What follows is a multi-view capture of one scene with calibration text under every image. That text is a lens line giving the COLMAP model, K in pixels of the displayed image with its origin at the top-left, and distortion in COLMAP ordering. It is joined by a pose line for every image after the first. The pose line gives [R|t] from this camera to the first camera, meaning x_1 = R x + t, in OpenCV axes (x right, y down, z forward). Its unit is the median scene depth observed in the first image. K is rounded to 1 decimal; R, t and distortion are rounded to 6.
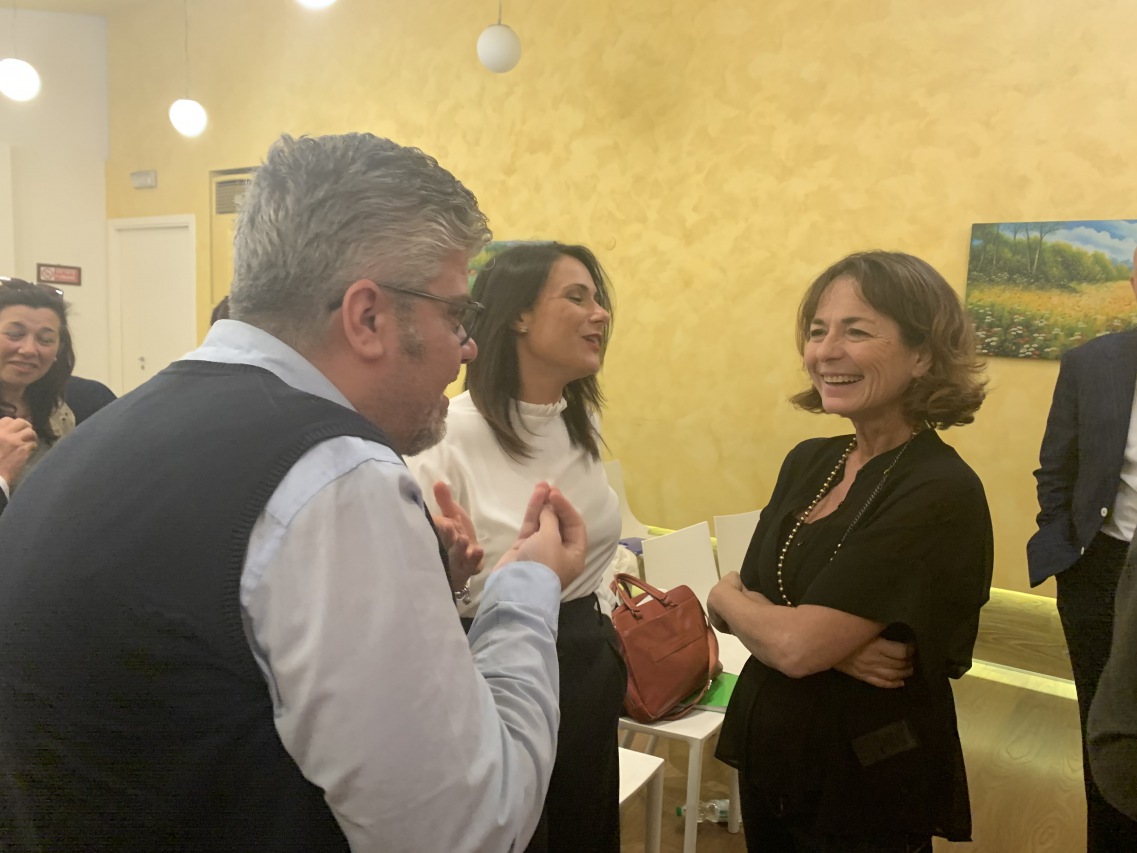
lens RADIAL K [[860.7, 0, 566.0], [0, 860.7, 415.6], [0, 0, 1]] dist [0.035699, -0.033704]
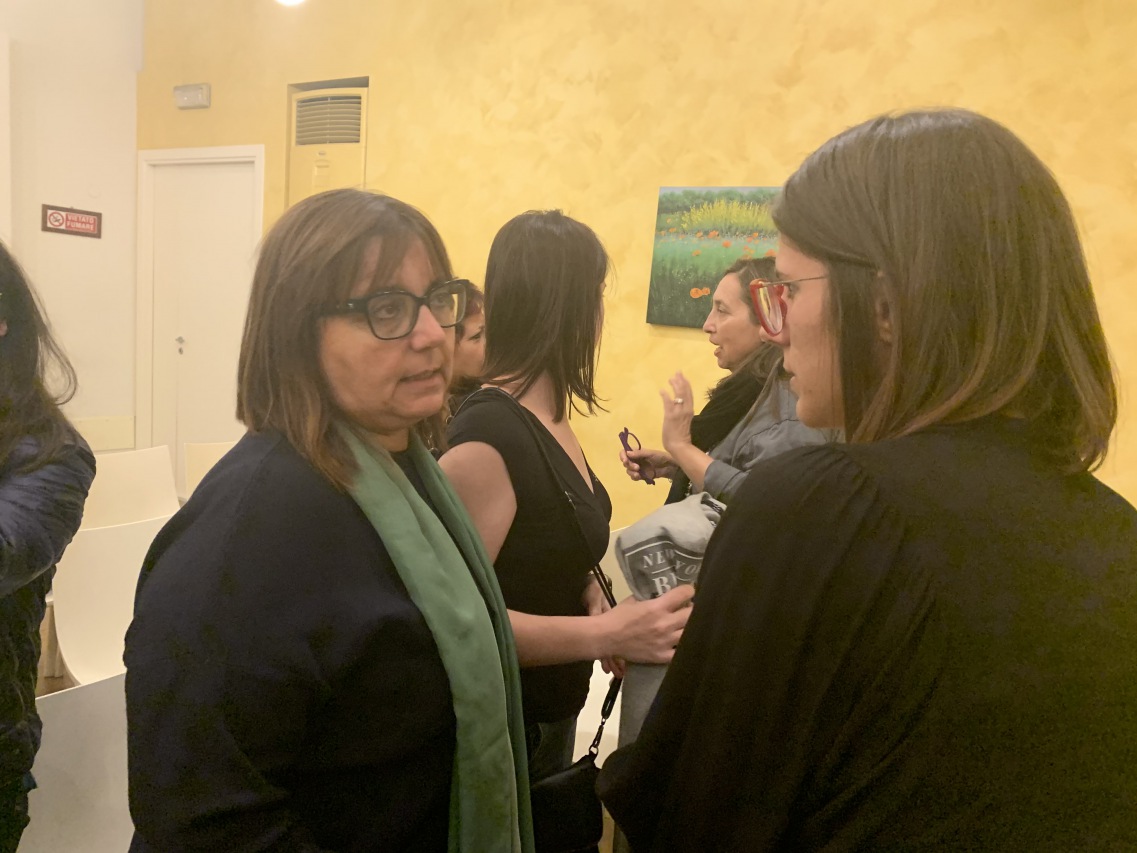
lens RADIAL K [[860.7, 0, 578.2], [0, 860.7, 415.7], [0, 0, 1]] dist [0.035699, -0.033704]
pose [[0.999132, 0.035879, 0.021166, -0.170469], [-0.036276, 0.999167, 0.018669, -0.028043], [-0.020479, -0.019421, 0.999602, 0.260698]]
